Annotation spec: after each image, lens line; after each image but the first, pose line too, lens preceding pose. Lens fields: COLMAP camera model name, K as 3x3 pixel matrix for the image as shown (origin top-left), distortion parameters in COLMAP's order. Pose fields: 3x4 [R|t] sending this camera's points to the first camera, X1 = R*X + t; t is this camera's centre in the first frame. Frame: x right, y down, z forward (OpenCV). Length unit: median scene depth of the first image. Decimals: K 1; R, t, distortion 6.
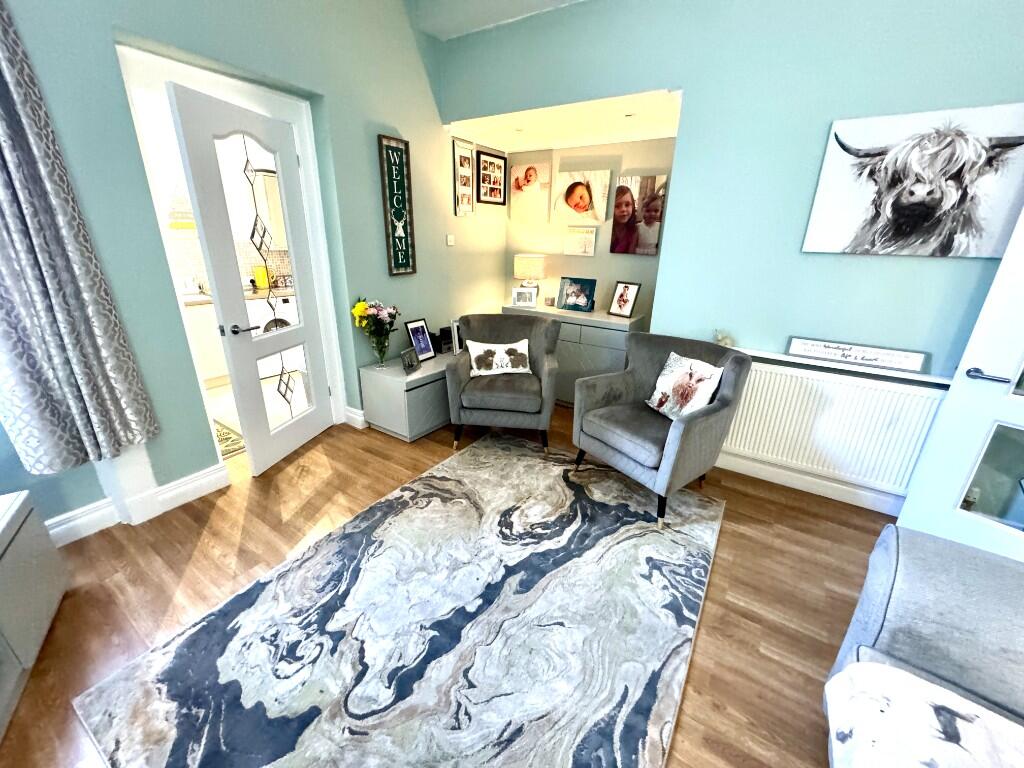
lens RADIAL K [[408.2, 0, 512.2], [0, 408.2, 382.7], [0, 0, 1]] dist [-0.002828, -0.000015]
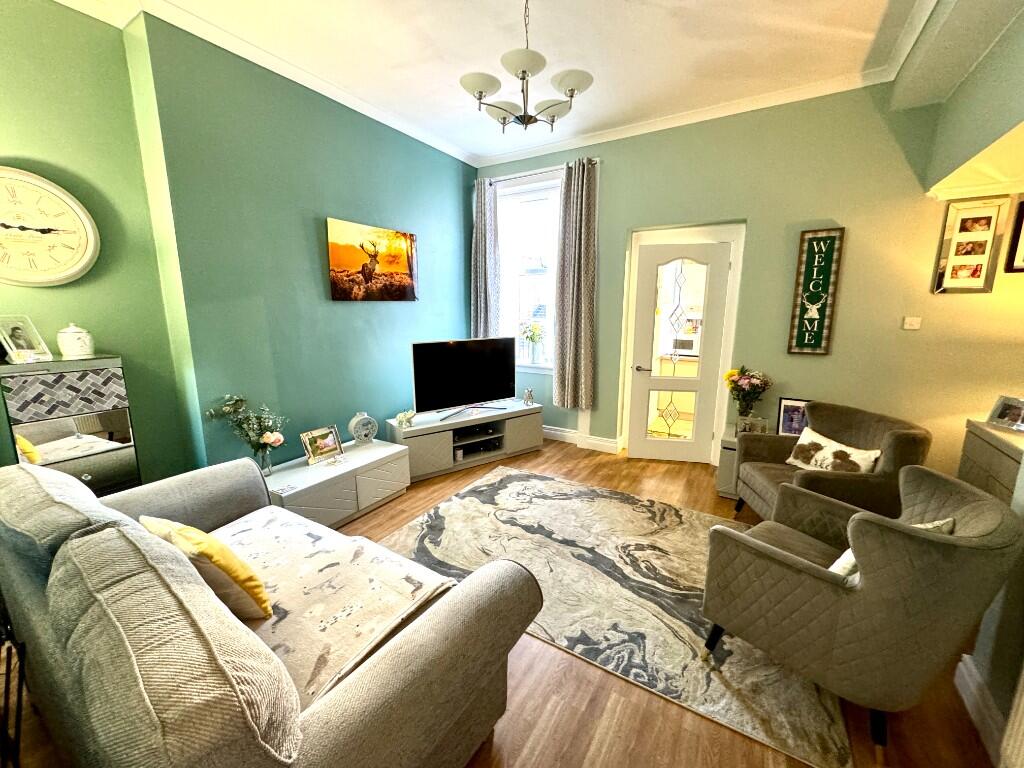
lens RADIAL K [[408.2, 0, 510.6], [0, 408.2, 382.6], [0, 0, 1]] dist [-0.002828, -0.000015]
pose [[0.023744, 0.163039, -0.986334, 0.984028], [-0.339276, 0.929373, 0.145456, -0.135353], [0.940387, 0.331186, 0.077383, 0.355617]]
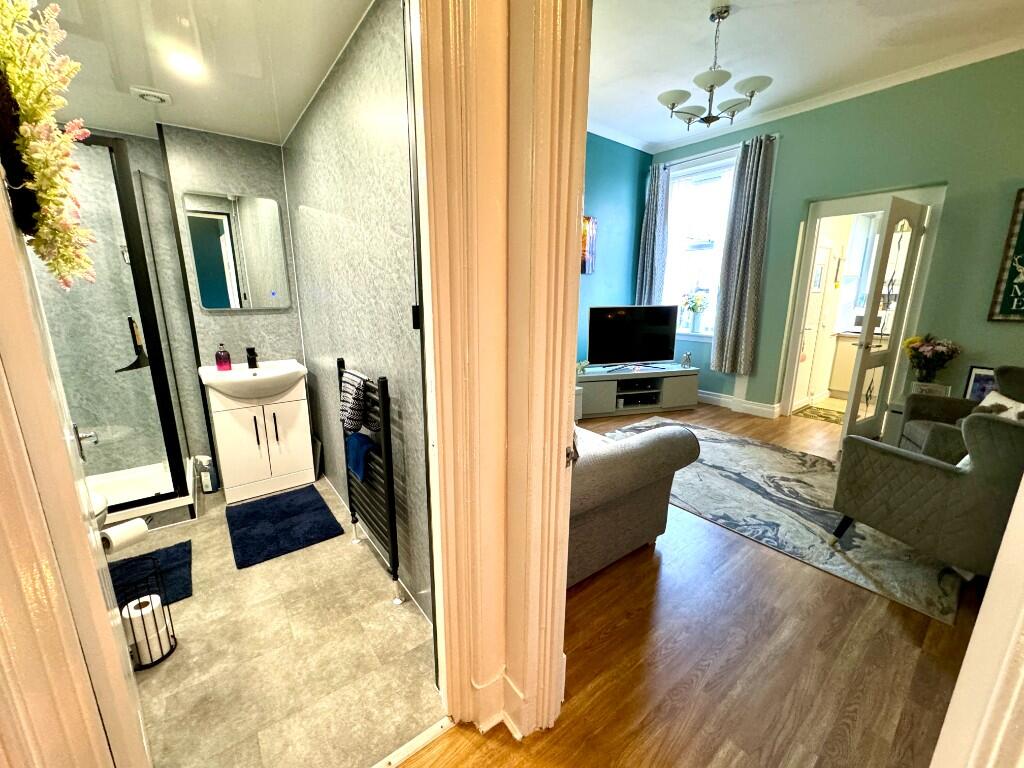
lens RADIAL K [[408.2, 0, 511.5], [0, 408.2, 383.4], [0, 0, 1]] dist [-0.002828, -0.000015]
pose [[-0.319400, 0.185819, -0.929223, 1.378665], [-0.327581, 0.898481, 0.292270, -0.042499], [0.889199, 0.397747, -0.226104, 0.324236]]
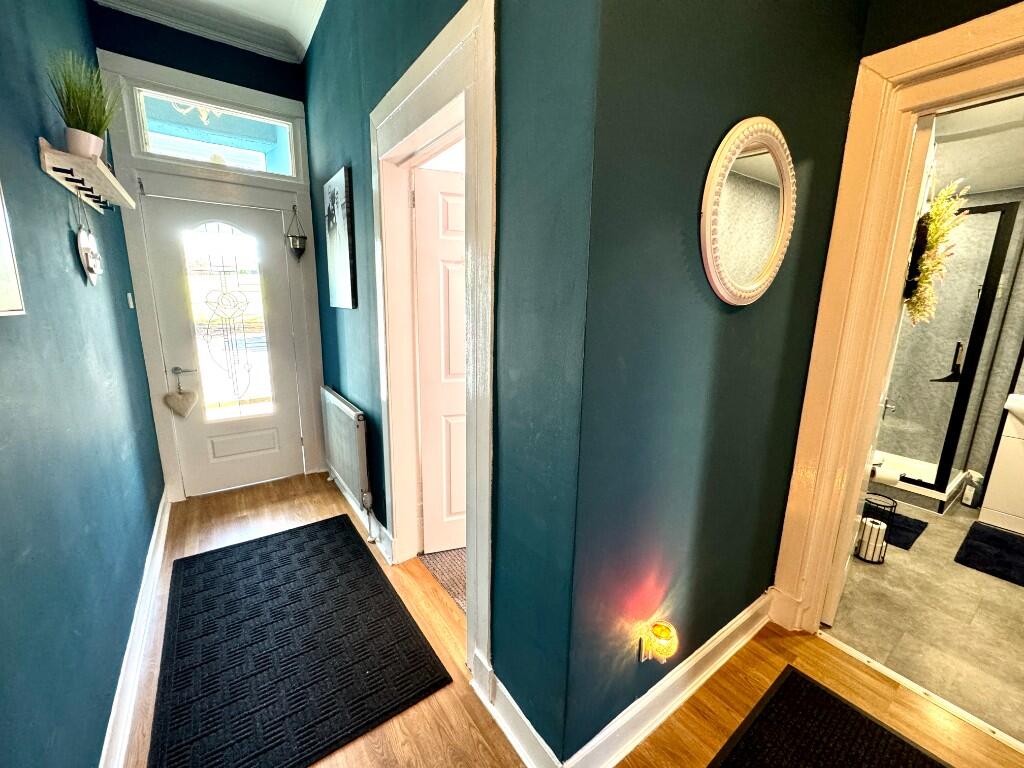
lens RADIAL K [[408.2, 0, 511.2], [0, 408.2, 383.5], [0, 0, 1]] dist [-0.002828, -0.000015]
pose [[-0.931652, -0.111776, 0.345731, 1.555386], [0.083650, 0.859969, 0.503443, -0.219699], [-0.353591, 0.497955, -0.791843, 0.731293]]
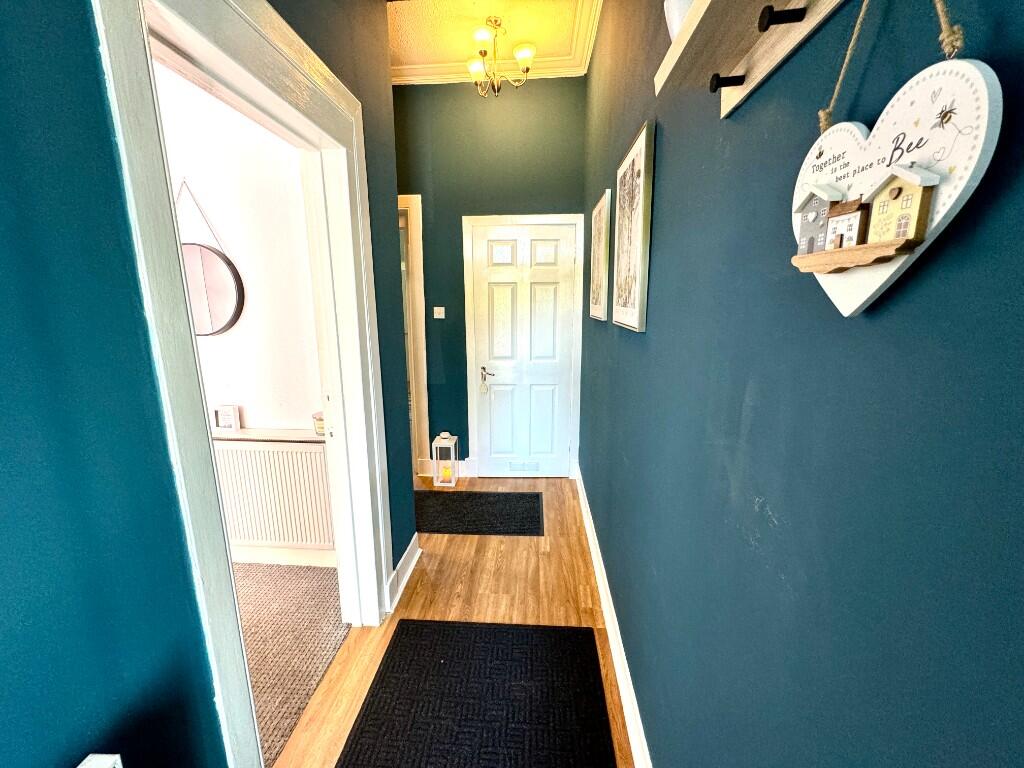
lens RADIAL K [[408.2, 0, 513.1], [0, 408.2, 382.5], [0, 0, 1]] dist [-0.002828, -0.000015]
pose [[0.482993, 0.149300, -0.862802, 2.559039], [-0.281516, 0.959519, 0.008446, -0.009824], [0.829136, 0.238813, 0.505471, 0.145289]]
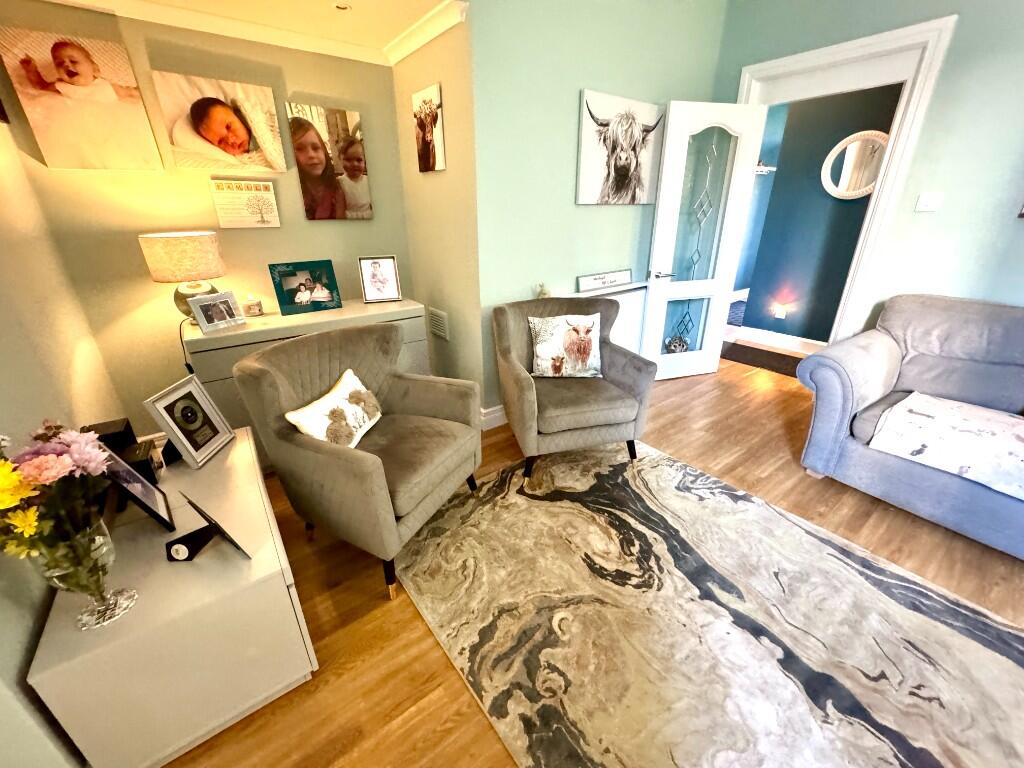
lens RADIAL K [[408.2, 0, 510.7], [0, 408.2, 382.7], [0, 0, 1]] dist [-0.002828, -0.000015]
pose [[0.340631, -0.393799, 0.853752, -0.540621], [0.331274, 0.900093, 0.283002, -0.241485], [-0.879902, 0.186427, 0.437055, 0.712559]]
